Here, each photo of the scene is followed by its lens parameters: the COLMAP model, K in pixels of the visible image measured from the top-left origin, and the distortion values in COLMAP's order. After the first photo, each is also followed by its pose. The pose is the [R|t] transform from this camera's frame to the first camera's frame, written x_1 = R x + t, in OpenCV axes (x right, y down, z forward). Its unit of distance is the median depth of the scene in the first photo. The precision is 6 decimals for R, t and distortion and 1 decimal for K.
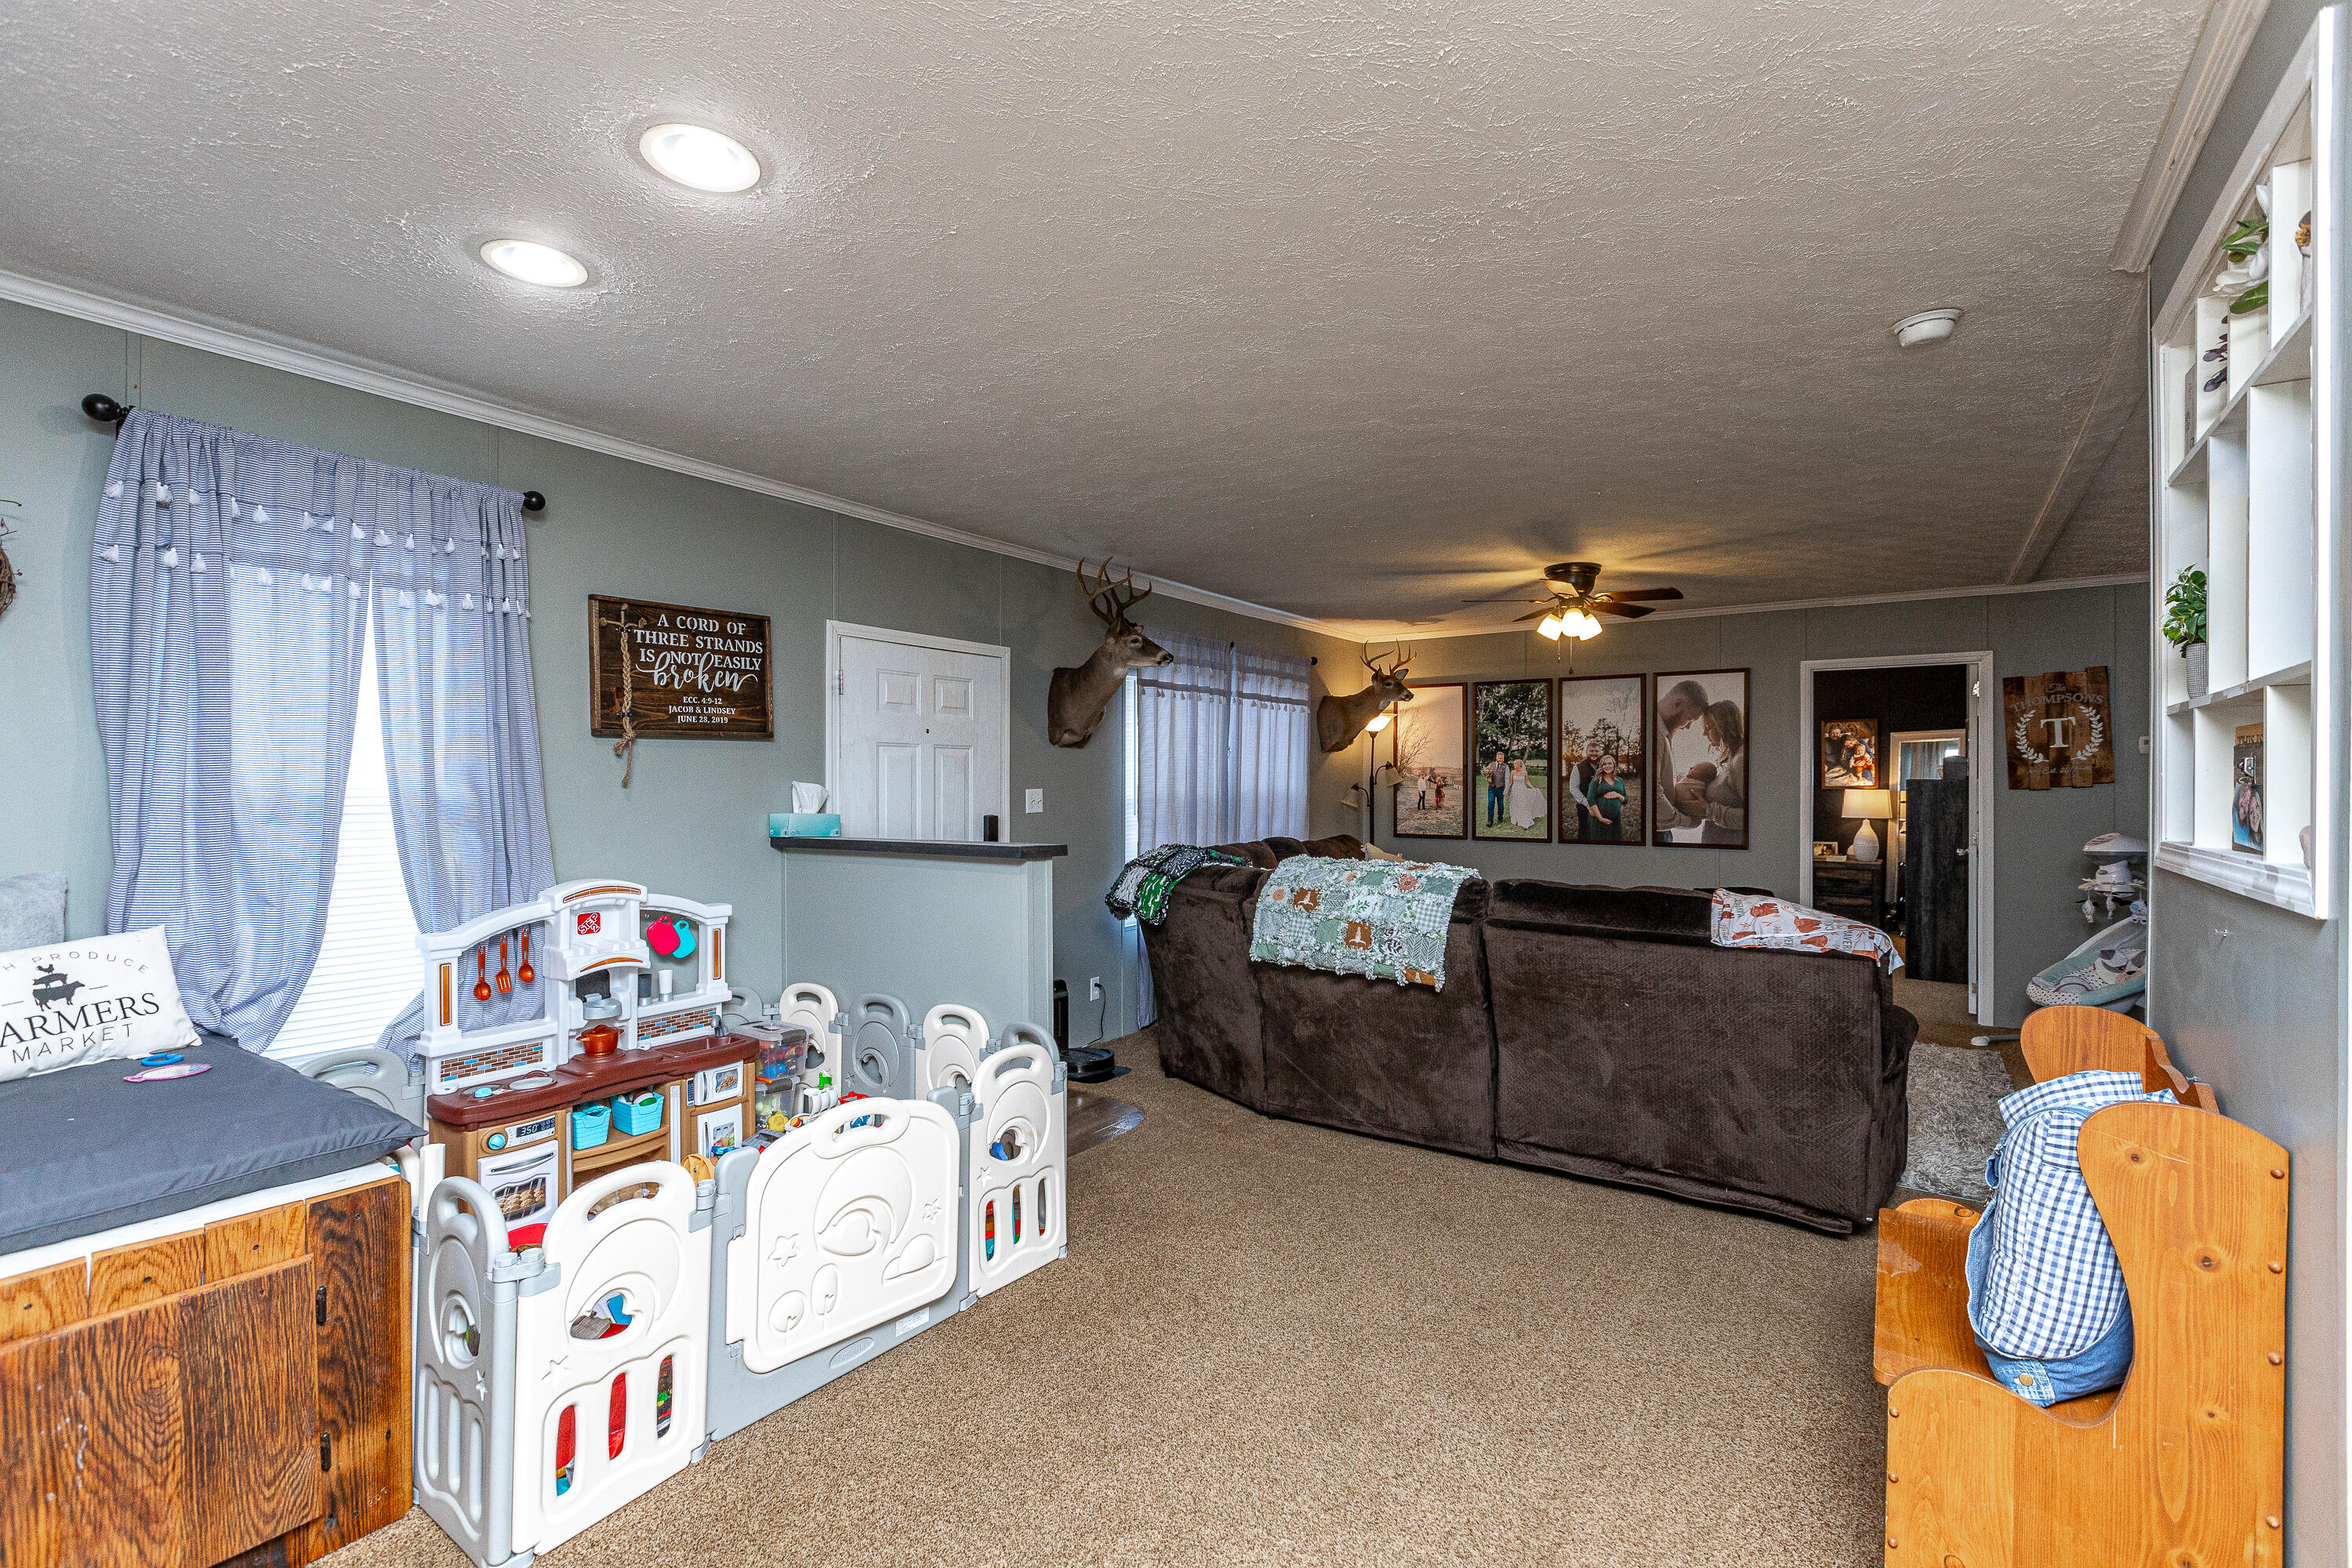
lens RADIAL K [[1069.0, 0, 1176.0], [0, 1069.0, 784.0], [0, 0, 1]] dist [-0.002949, -0.001188]
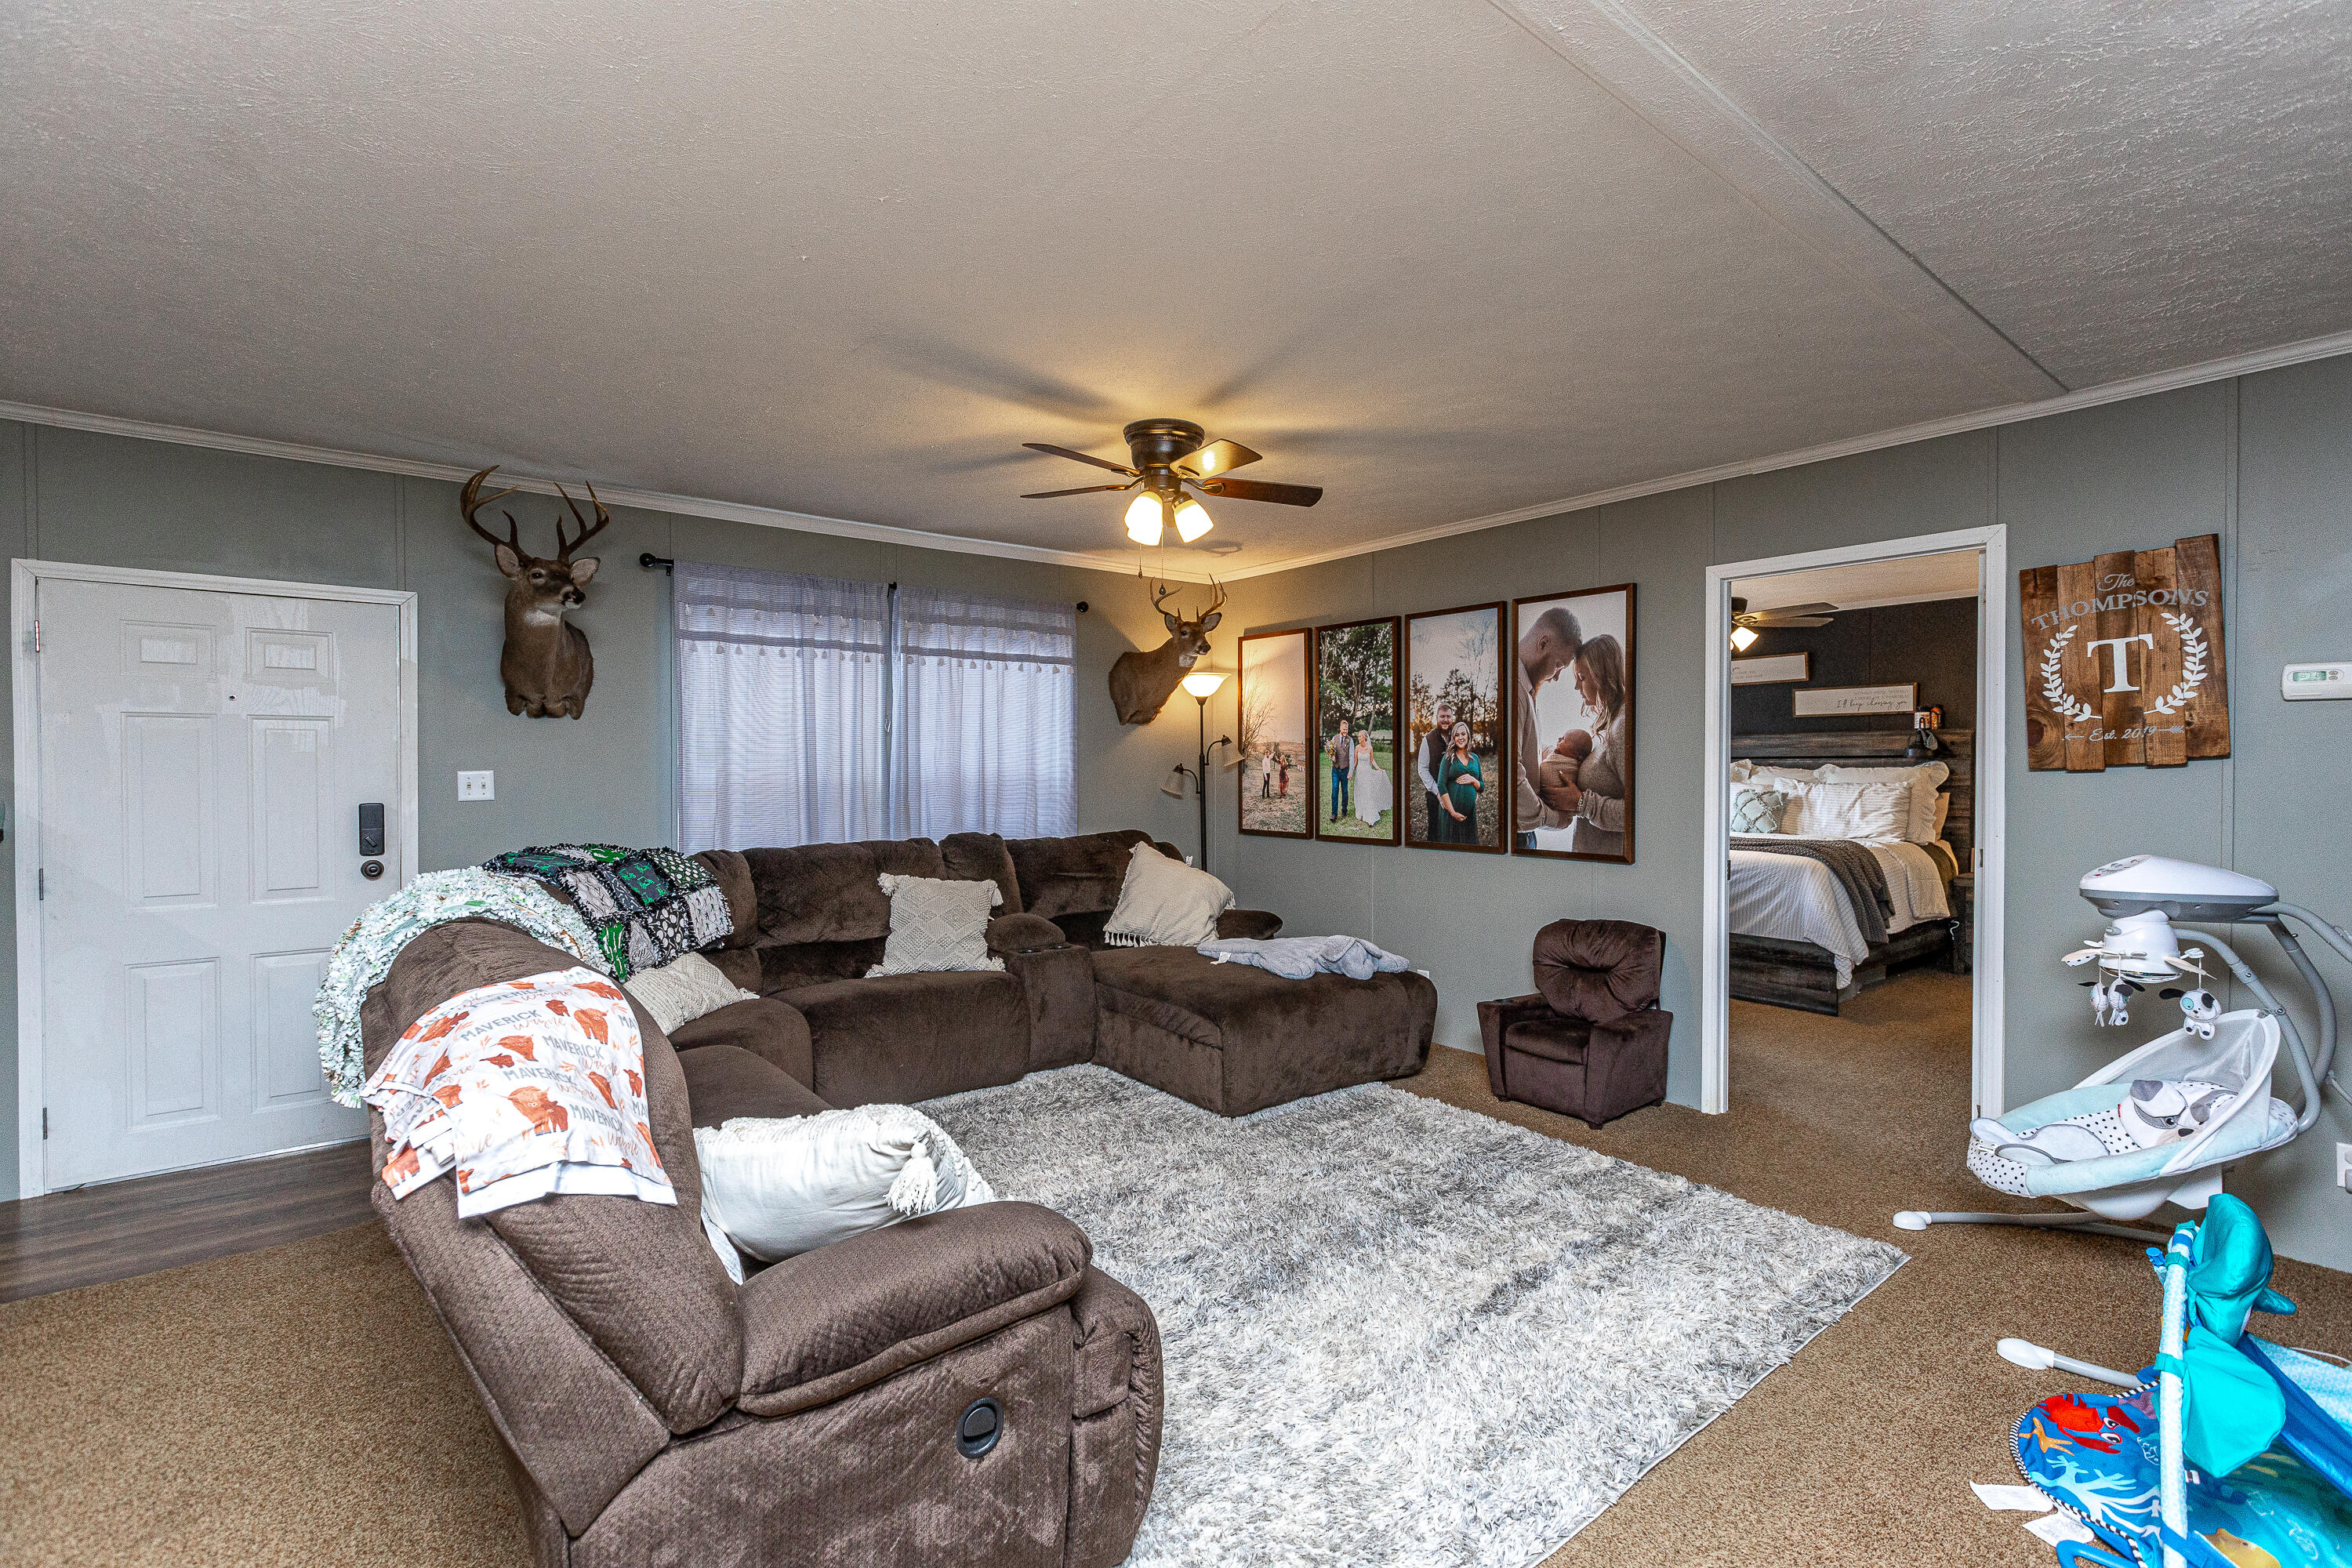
lens RADIAL K [[1069.0, 0, 1176.0], [0, 1069.0, 784.0], [0, 0, 1]] dist [-0.002949, -0.001188]
pose [[0.955017, 0.002463, -0.296540, 0.441162], [0.001952, 0.999892, 0.014592, 0.002982], [0.296544, -0.014514, 0.954909, 0.283707]]
